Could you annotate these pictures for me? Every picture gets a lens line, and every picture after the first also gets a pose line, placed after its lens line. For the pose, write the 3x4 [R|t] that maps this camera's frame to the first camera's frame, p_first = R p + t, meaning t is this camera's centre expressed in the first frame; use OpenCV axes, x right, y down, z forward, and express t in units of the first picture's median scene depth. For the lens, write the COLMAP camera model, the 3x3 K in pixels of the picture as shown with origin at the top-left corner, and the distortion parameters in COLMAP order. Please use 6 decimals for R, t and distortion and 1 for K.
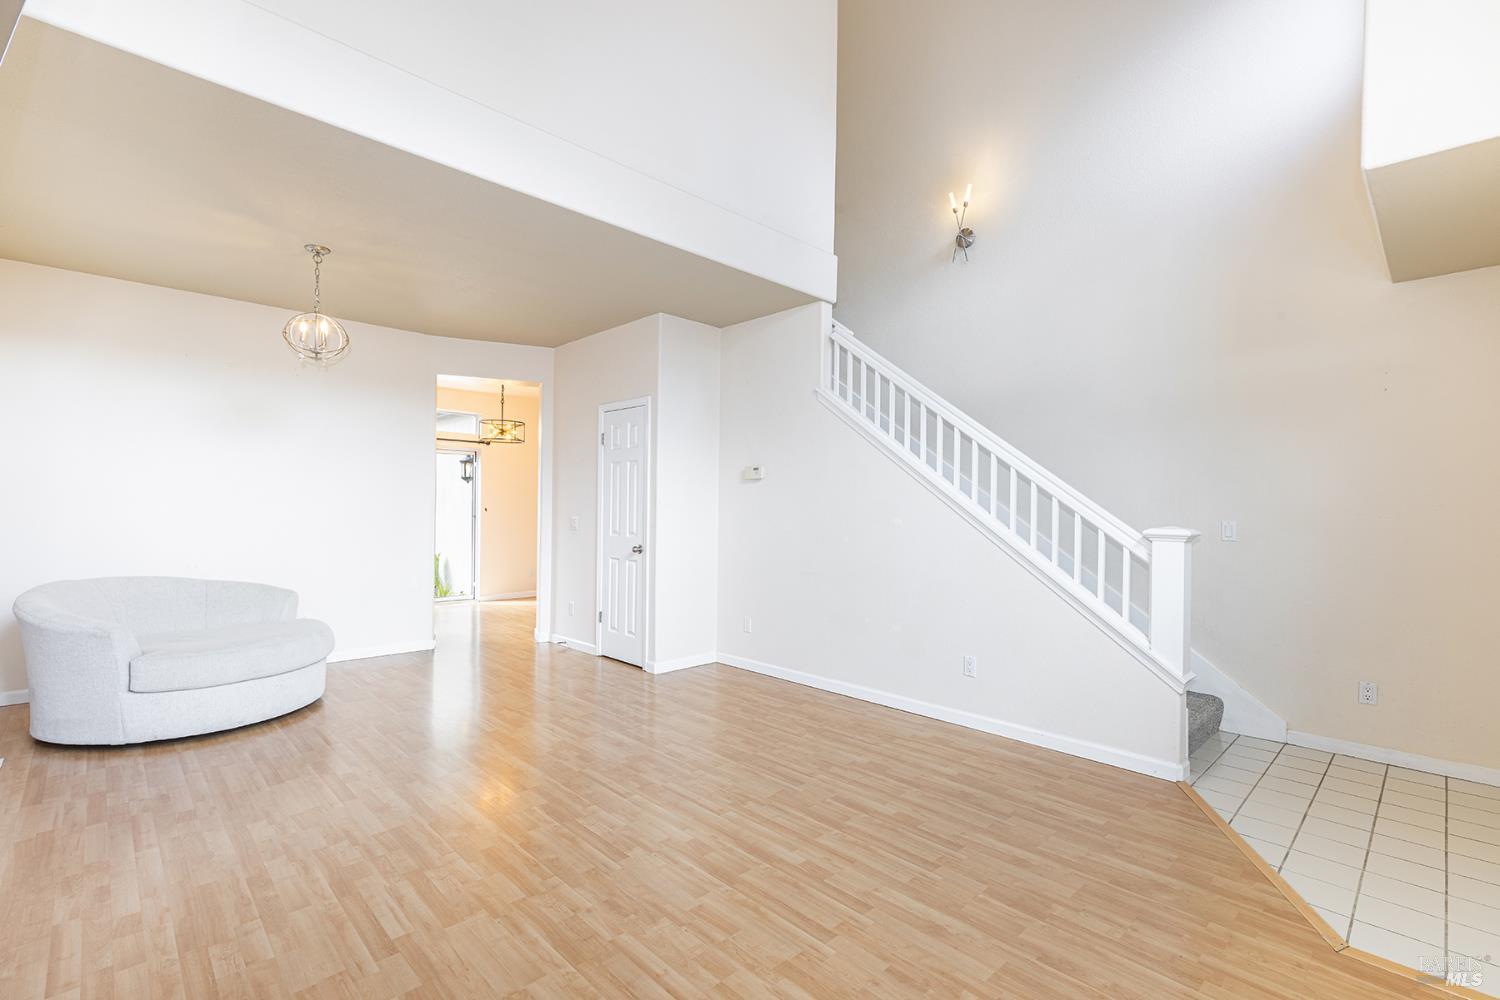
lens RADIAL K [[677.3, 0, 755.0], [0, 677.3, 504.3], [0, 0, 1]] dist [0.003627, 0.001222]
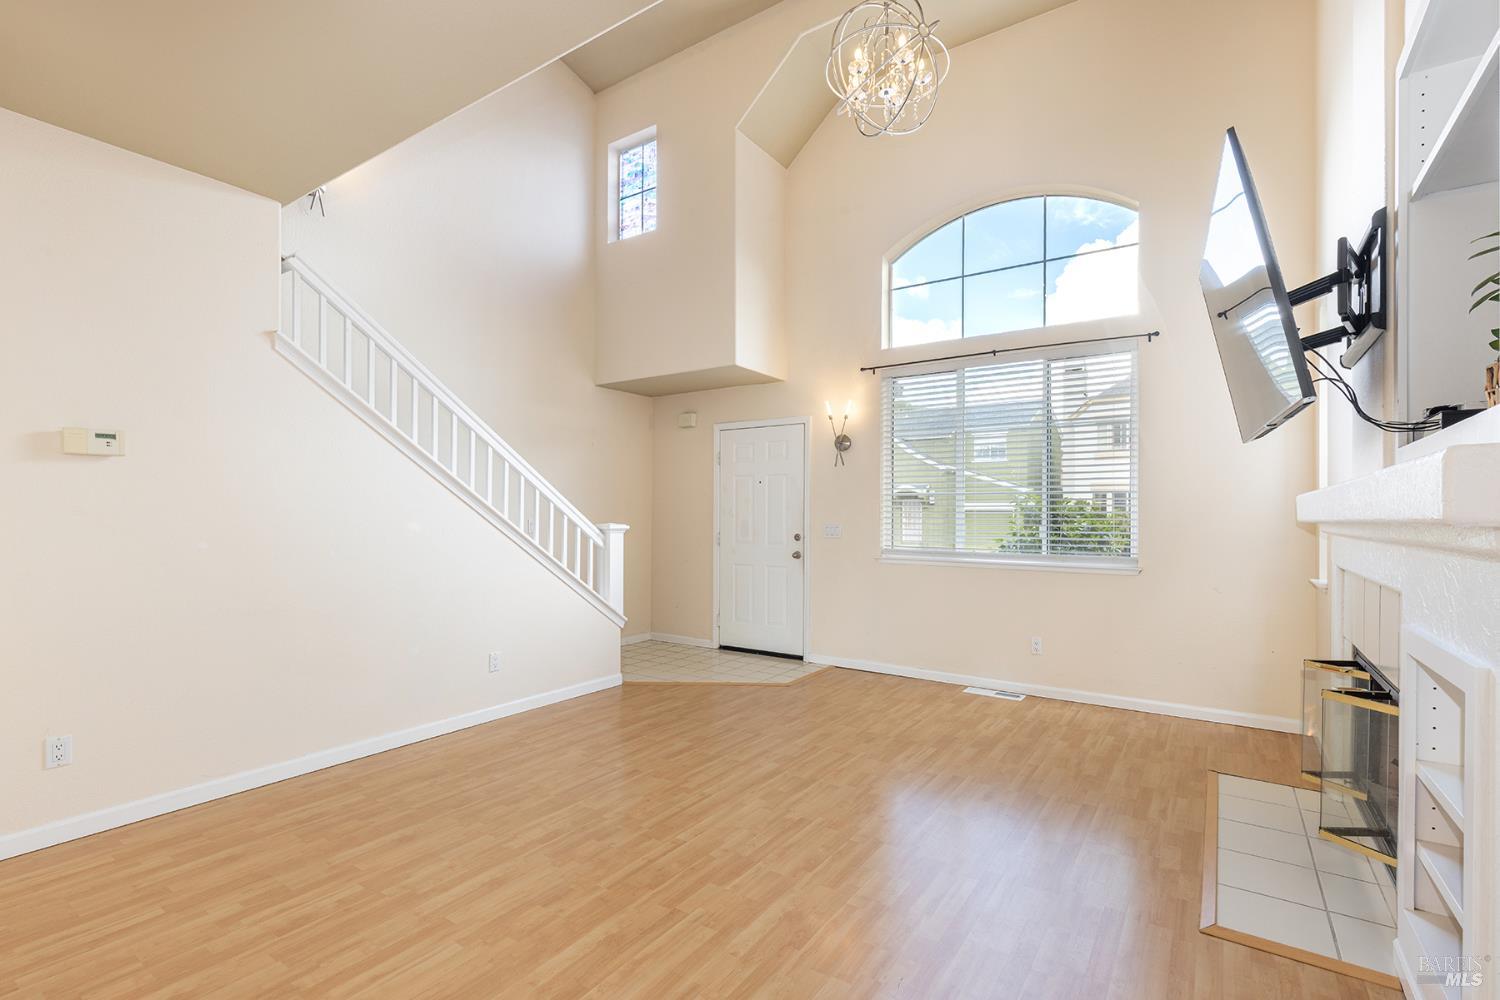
lens RADIAL K [[677.3, 0, 762.5], [0, 677.3, 510.5], [0, 0, 1]] dist [0.003627, 0.001222]
pose [[-0.202609, -0.002692, 0.979256, -1.000479], [-0.005332, 0.999984, 0.001646, -0.002677], [-0.979245, -0.004887, -0.202620, 1.003078]]
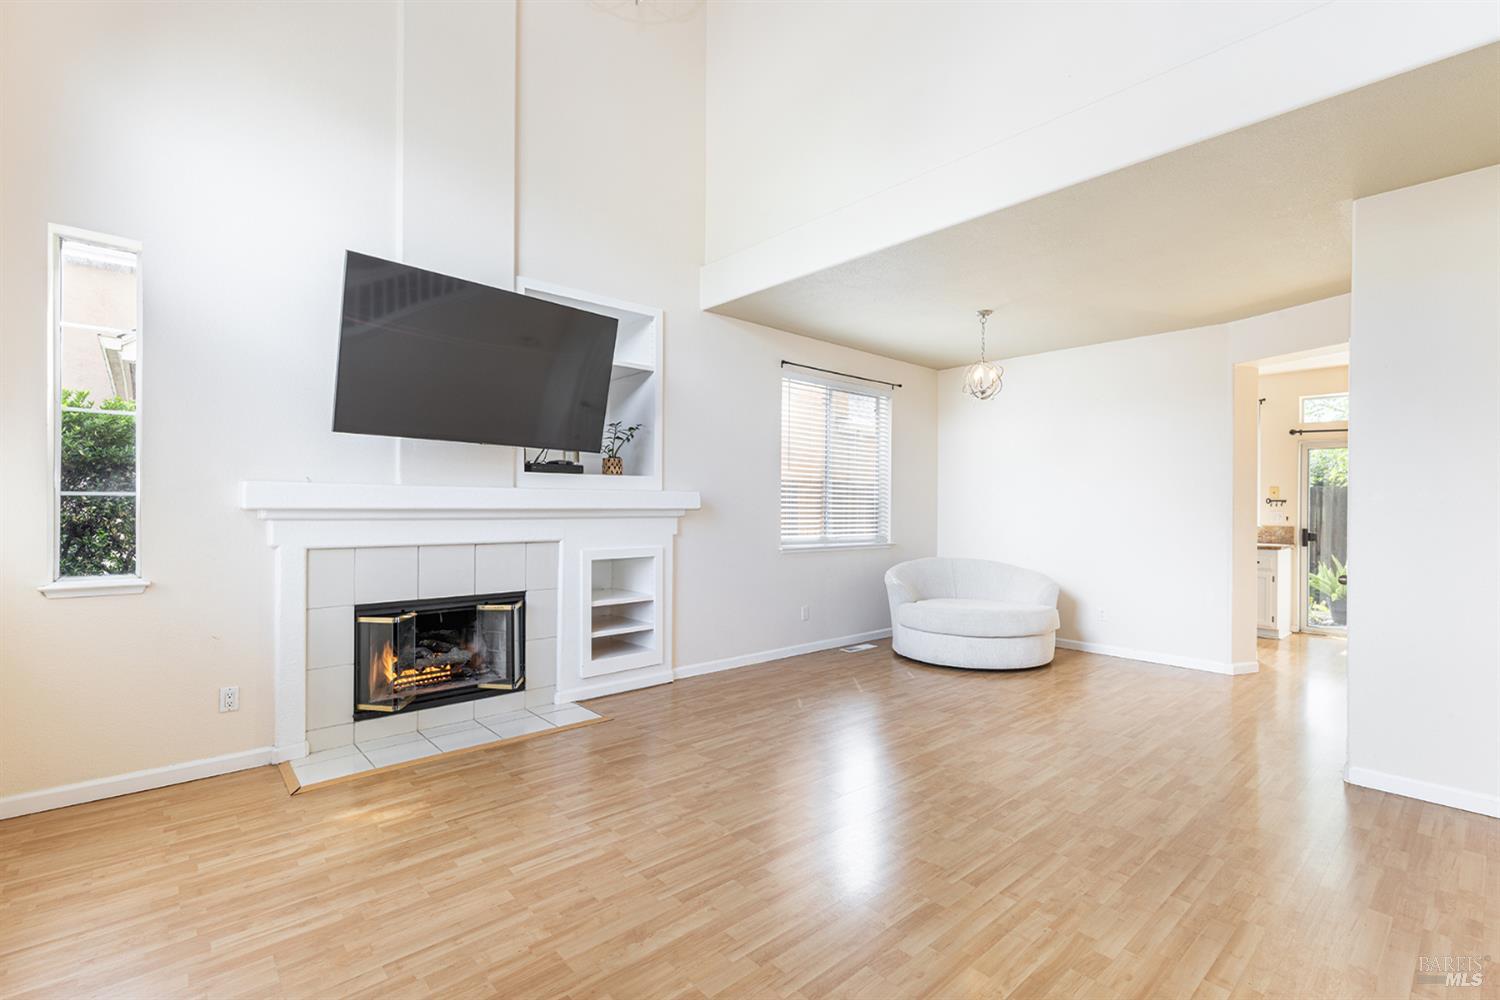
lens RADIAL K [[677.3, 0, 765.6], [0, 677.3, 503.4], [0, 0, 1]] dist [0.003627, 0.001222]
pose [[-0.028783, -0.015702, -0.999462, 0.801743], [-0.007170, 0.999854, -0.015501, 0.011890], [0.999560, 0.006720, -0.028892, 0.777409]]
